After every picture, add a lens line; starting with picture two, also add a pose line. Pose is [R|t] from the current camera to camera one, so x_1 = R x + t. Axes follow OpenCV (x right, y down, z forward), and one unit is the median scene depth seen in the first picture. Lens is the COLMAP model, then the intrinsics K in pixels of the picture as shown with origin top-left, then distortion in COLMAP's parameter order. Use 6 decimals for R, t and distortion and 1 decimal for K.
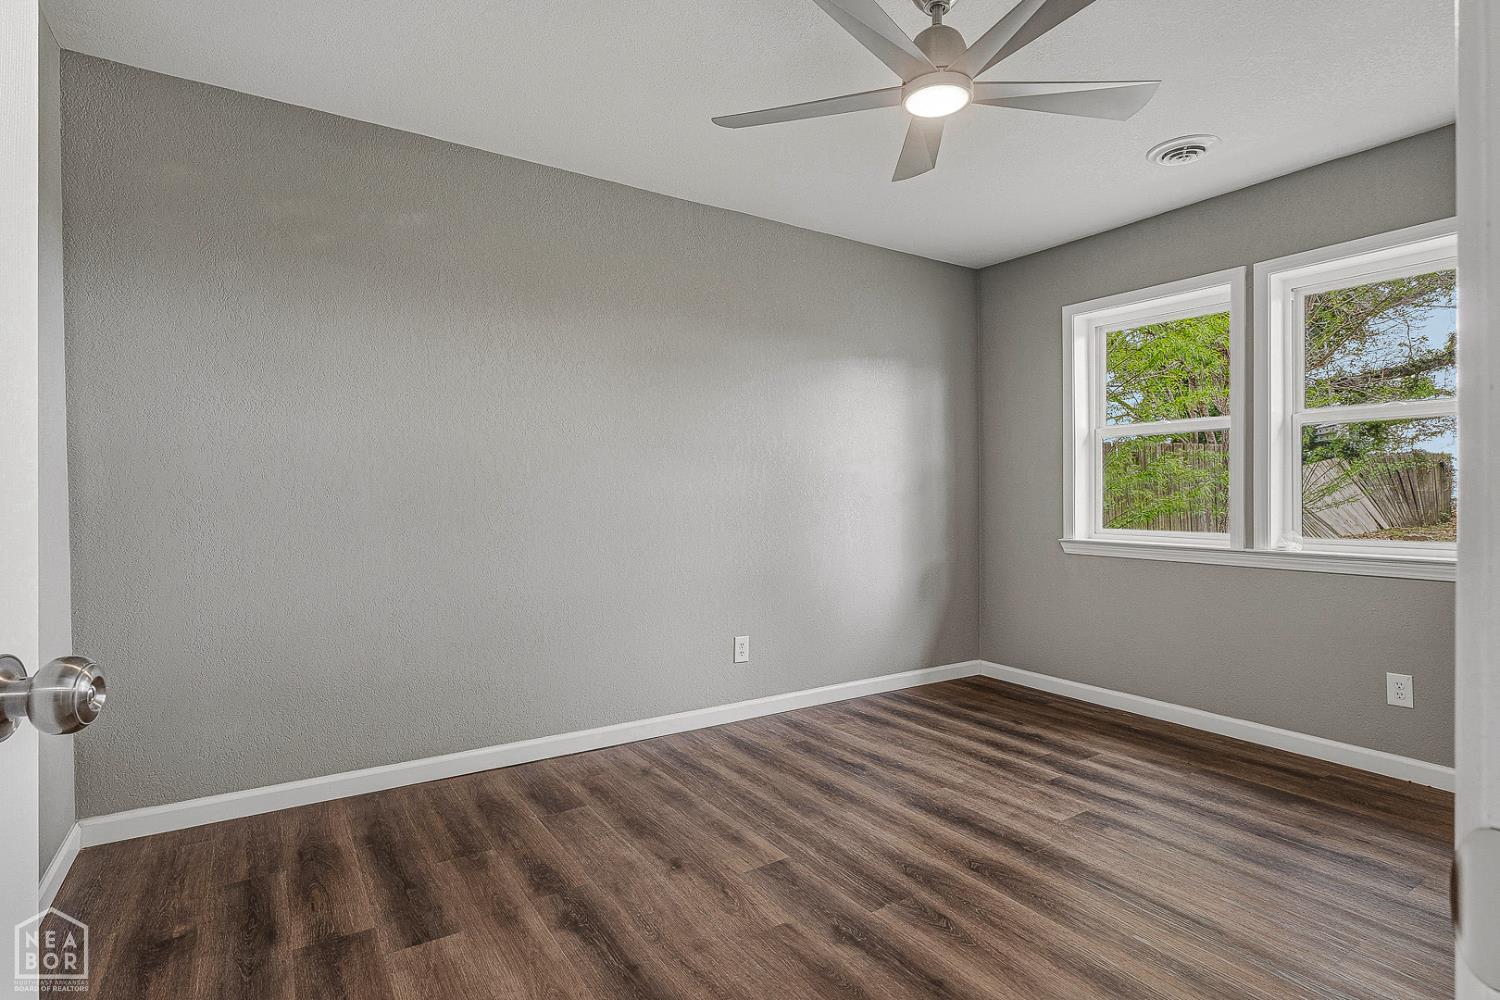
lens RADIAL K [[761.0, 0, 751.1], [0, 761.0, 503.1], [0, 0, 1]] dist [-0.004744, -0.001223]
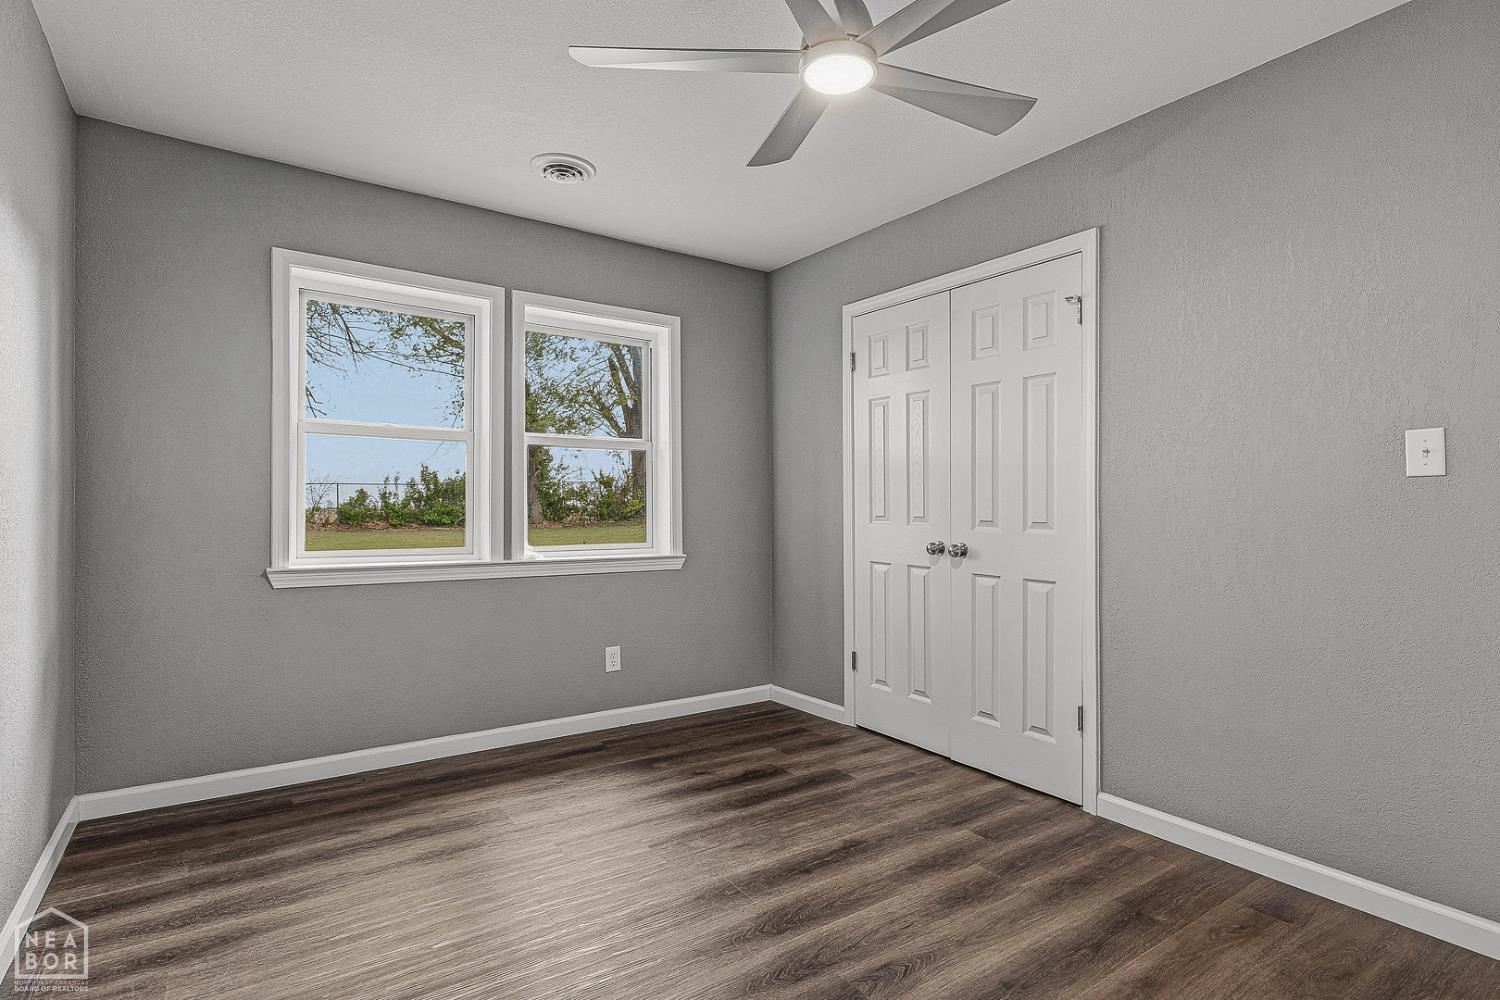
lens RADIAL K [[761.0, 0, 751.0], [0, 761.0, 496.3], [0, 0, 1]] dist [-0.004744, -0.001223]
pose [[-0.048272, 0.012228, 0.998759, -0.389306], [0.002326, 0.999924, -0.012129, -0.013787], [-0.998832, 0.001738, -0.048297, 0.690118]]
